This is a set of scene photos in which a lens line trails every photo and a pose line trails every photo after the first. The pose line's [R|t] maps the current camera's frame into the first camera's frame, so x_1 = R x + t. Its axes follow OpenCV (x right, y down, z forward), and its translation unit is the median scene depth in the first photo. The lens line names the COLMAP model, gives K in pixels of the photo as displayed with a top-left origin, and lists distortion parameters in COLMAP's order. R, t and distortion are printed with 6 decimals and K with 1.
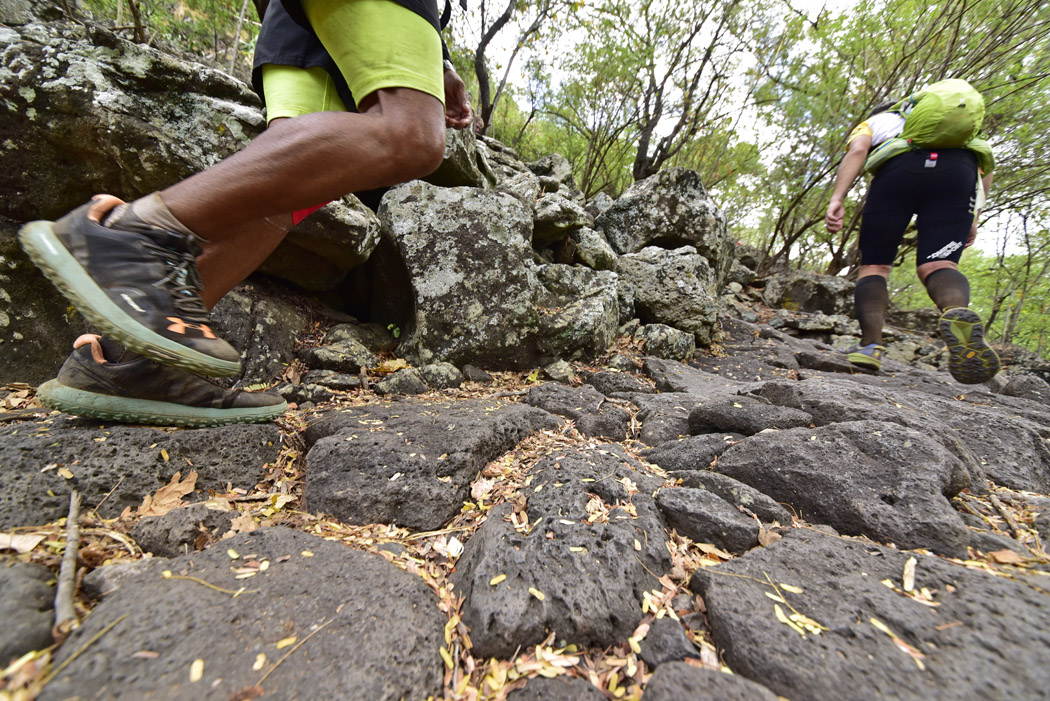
lens RADIAL K [[364.9, 0, 525.0], [0, 364.9, 350.5], [0, 0, 1]] dist [0.011001, -0.016307]
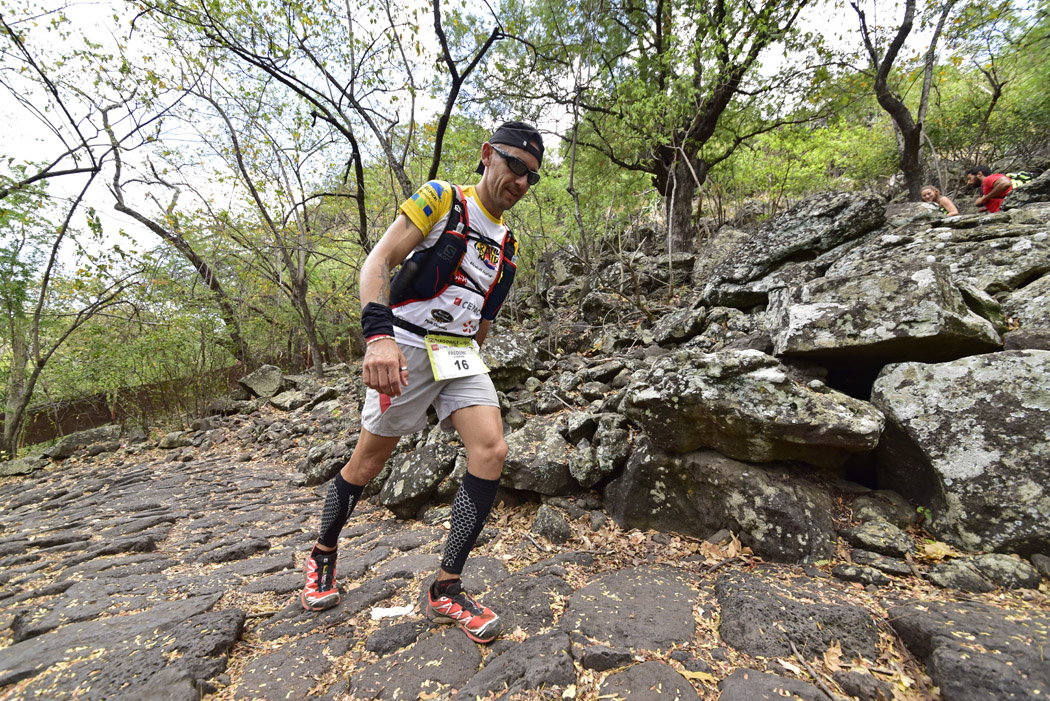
lens RADIAL K [[379.0, 0, 525.0], [0, 379.0, 350.5], [0, 0, 1]] dist [-0.020644, 0.000162]
pose [[0.510437, -0.236708, -0.826694, 0.055357], [0.057216, 0.968586, -0.242008, -0.310023], [0.858010, 0.076230, 0.507945, -0.596426]]
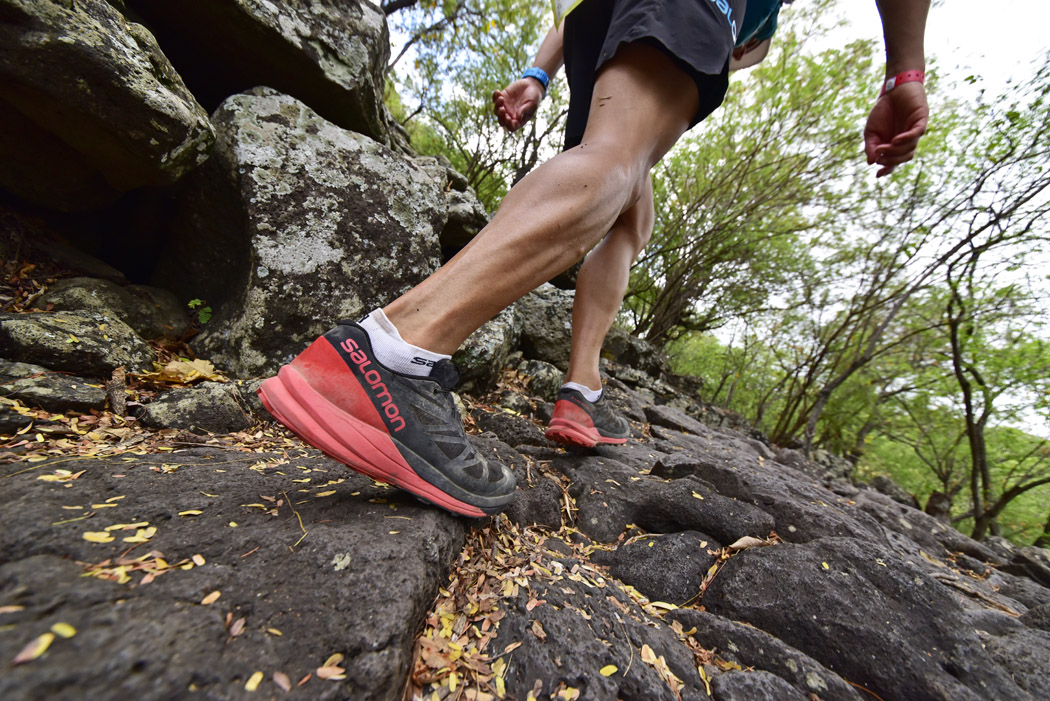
lens RADIAL K [[364.9, 0, 525.0], [0, 364.9, 350.5], [0, 0, 1]] dist [0.011001, -0.016307]
pose [[0.892929, 0.181051, 0.412188, -0.113057], [-0.163762, 0.983473, -0.077224, -0.029957], [-0.419357, 0.001455, 0.907820, 0.228896]]
